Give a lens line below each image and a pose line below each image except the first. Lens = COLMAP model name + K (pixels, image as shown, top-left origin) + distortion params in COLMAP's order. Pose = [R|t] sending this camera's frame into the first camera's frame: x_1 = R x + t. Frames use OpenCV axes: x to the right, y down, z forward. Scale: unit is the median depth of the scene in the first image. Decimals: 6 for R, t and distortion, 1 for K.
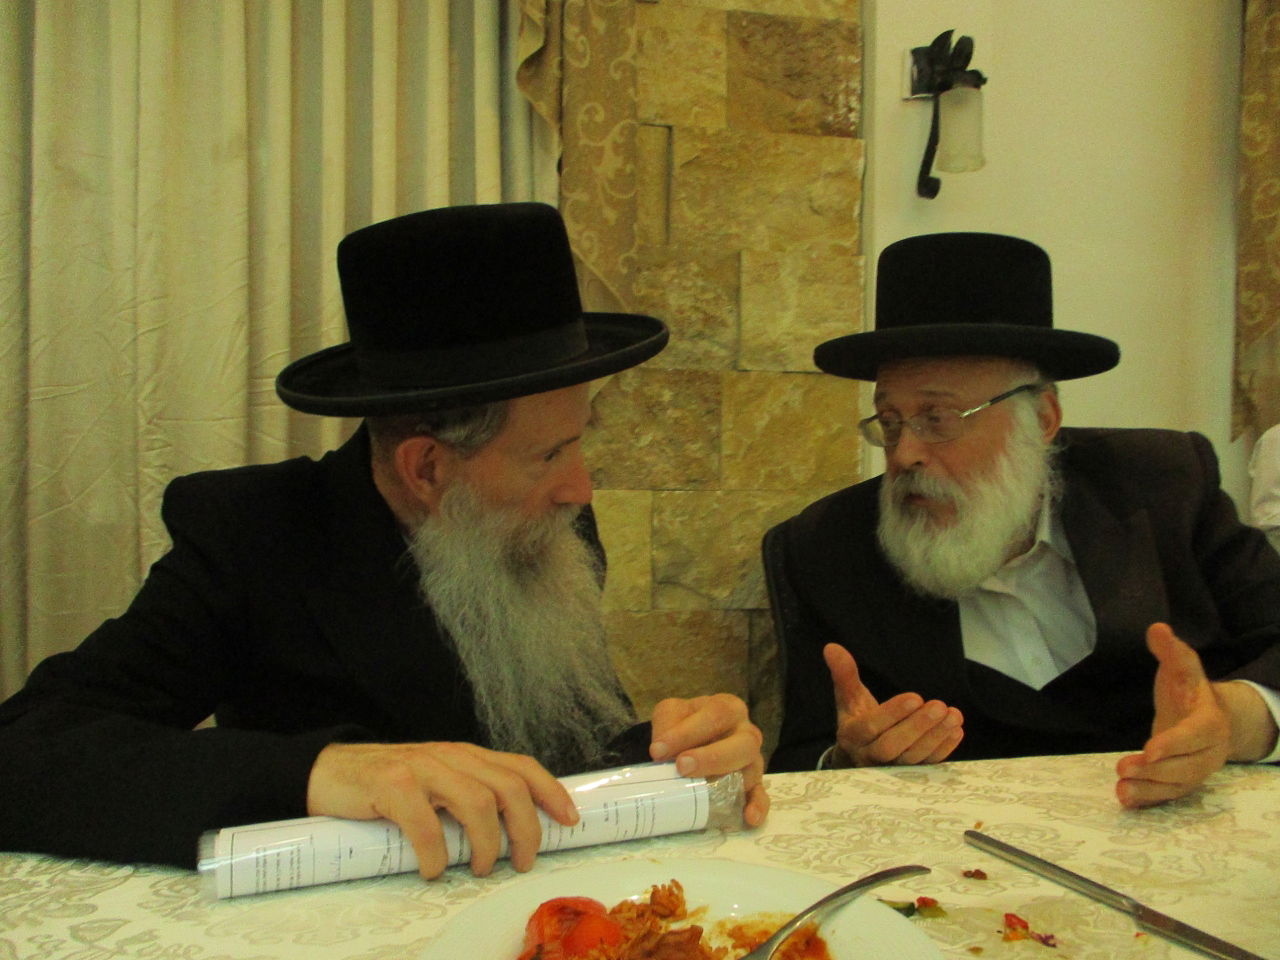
lens RADIAL K [[1061.6, 0, 640.9], [0, 1061.6, 480.7], [0, 0, 1]] dist [-0.026382, 0.012874]
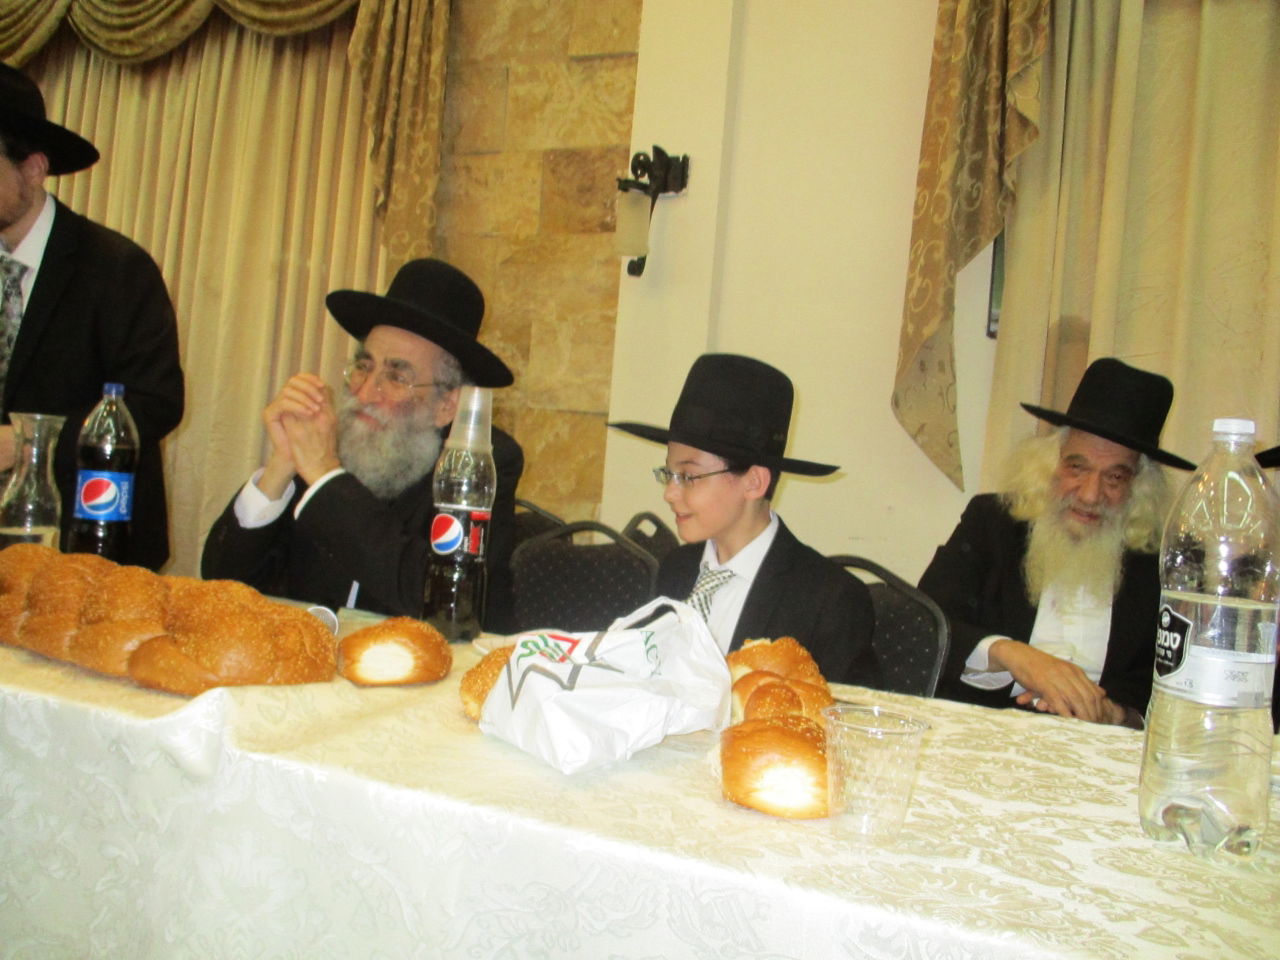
lens RADIAL K [[1129.4, 0, 631.6], [0, 1129.4, 492.6], [0, 0, 1]] dist [-0.029310, 0.004773]
pose [[0.779904, 0.067963, -0.622198, 1.118082], [-0.106024, 0.994066, -0.024316, 0.025528], [0.616853, 0.084932, 0.782482, -0.046555]]
